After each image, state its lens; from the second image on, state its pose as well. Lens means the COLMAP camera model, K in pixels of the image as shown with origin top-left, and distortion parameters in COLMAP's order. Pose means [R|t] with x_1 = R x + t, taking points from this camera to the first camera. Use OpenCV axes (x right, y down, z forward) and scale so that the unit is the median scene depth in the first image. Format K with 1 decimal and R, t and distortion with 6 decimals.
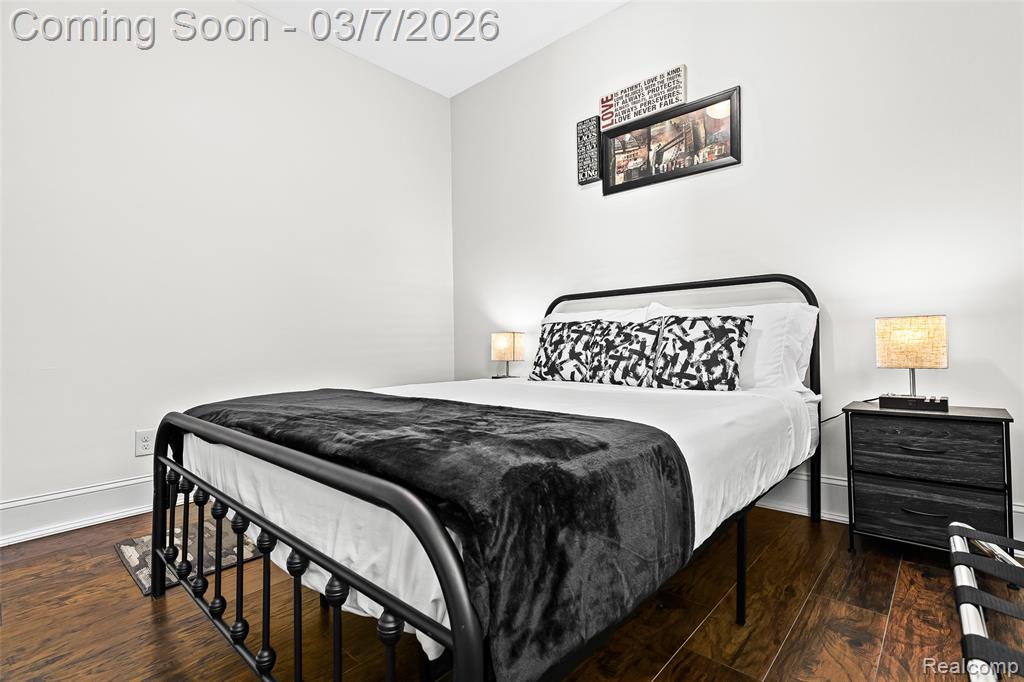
lens RADIAL K [[456.4, 0, 510.8], [0, 456.4, 336.7], [0, 0, 1]] dist [0.002701, -0.000282]
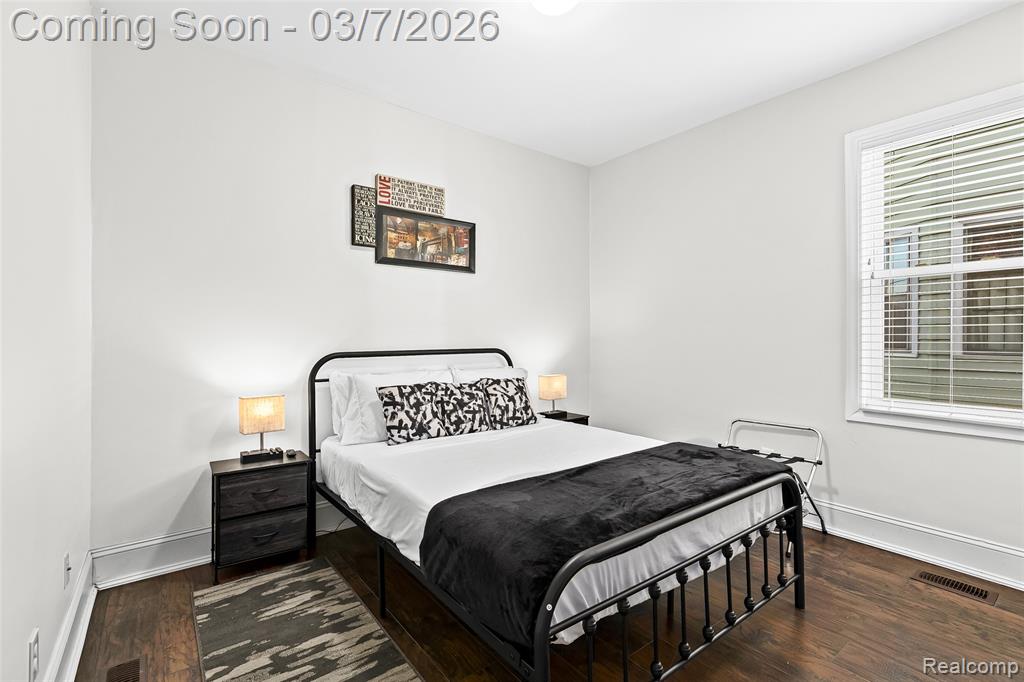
lens RADIAL K [[456.4, 0, 509.5], [0, 456.4, 340.4], [0, 0, 1]] dist [0.002701, -0.000282]
pose [[0.210802, 0.018850, 0.977347, -0.958851], [-0.000040, 0.999814, -0.019275, -0.125313], [-0.977529, 0.004024, 0.210764, 0.558761]]
